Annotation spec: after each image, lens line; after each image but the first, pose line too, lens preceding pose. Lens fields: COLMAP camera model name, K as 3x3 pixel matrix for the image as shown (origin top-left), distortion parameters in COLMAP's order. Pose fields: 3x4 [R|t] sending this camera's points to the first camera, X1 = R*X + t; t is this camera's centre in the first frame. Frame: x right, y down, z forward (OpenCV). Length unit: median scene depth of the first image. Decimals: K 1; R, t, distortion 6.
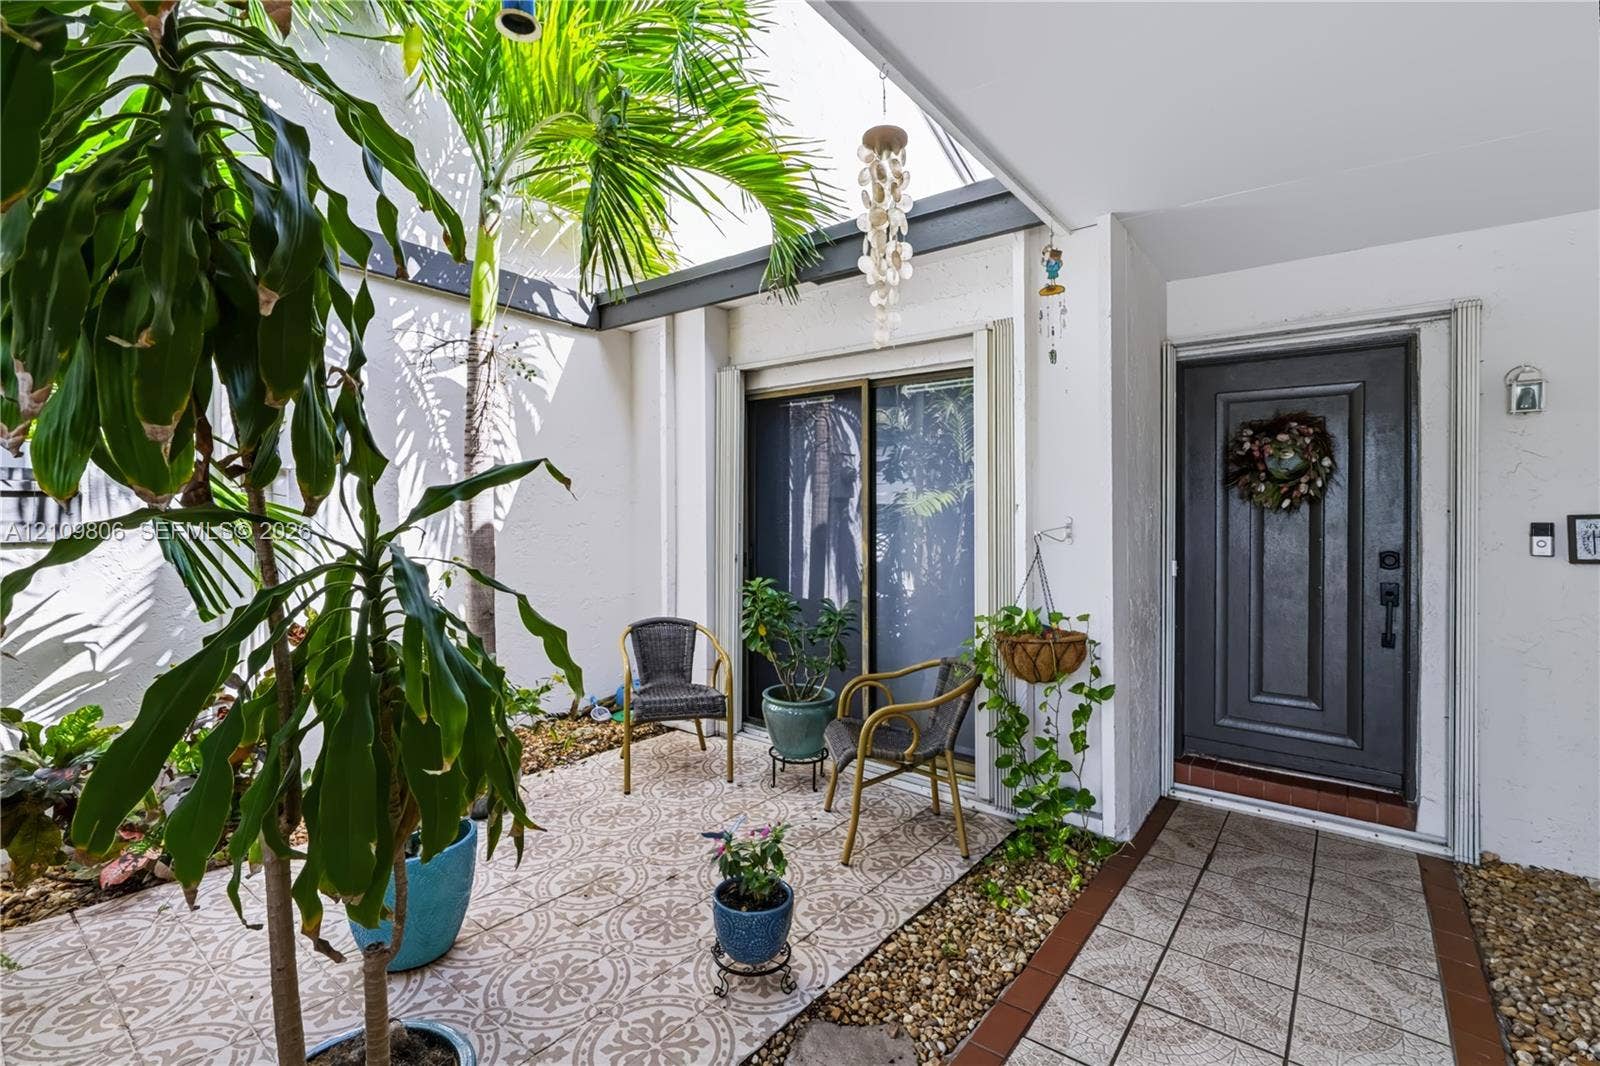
lens RADIAL K [[720.4, 0, 805.0], [0, 720.4, 501.0], [0, 0, 1]] dist [0.000376, -0.000068]
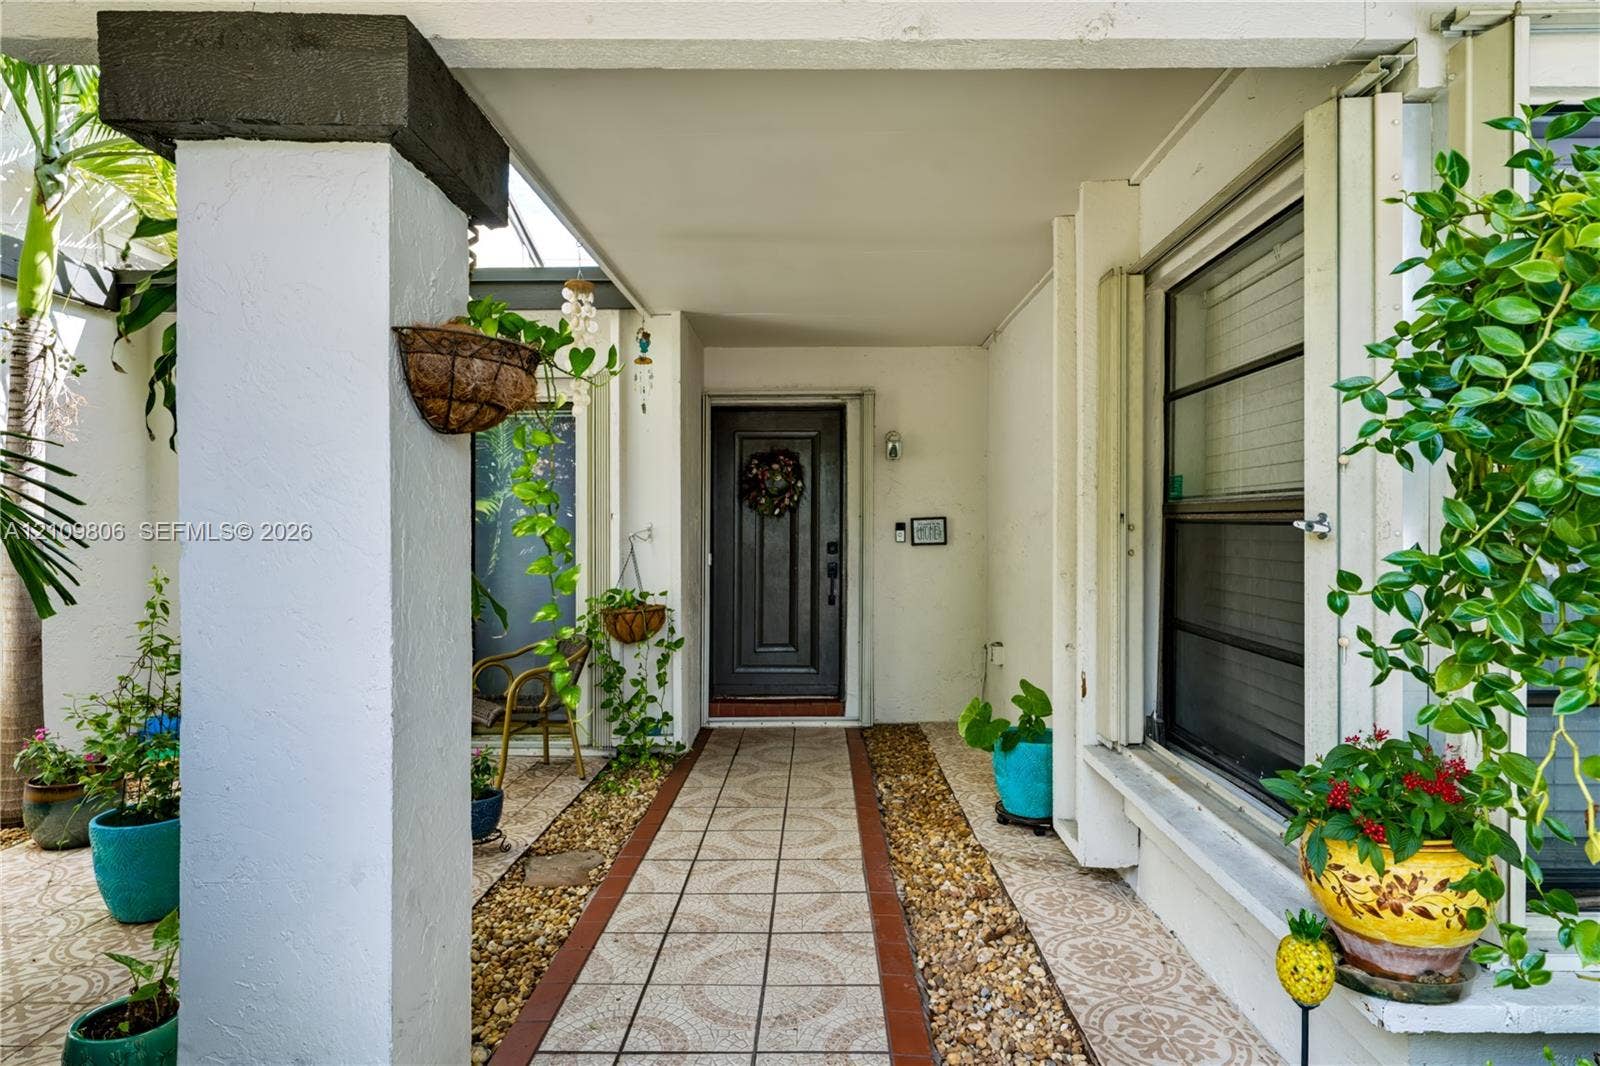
lens RADIAL K [[860.9, 0, 807.2], [0, 860.9, 509.8], [0, 0, 1]] dist [0.001932, 0.000274]
pose [[0.799268, -0.002687, 0.600968, -0.367816], [-0.001389, 0.999979, 0.006317, -0.012555], [-0.600973, -0.005884, 0.799248, -0.477063]]
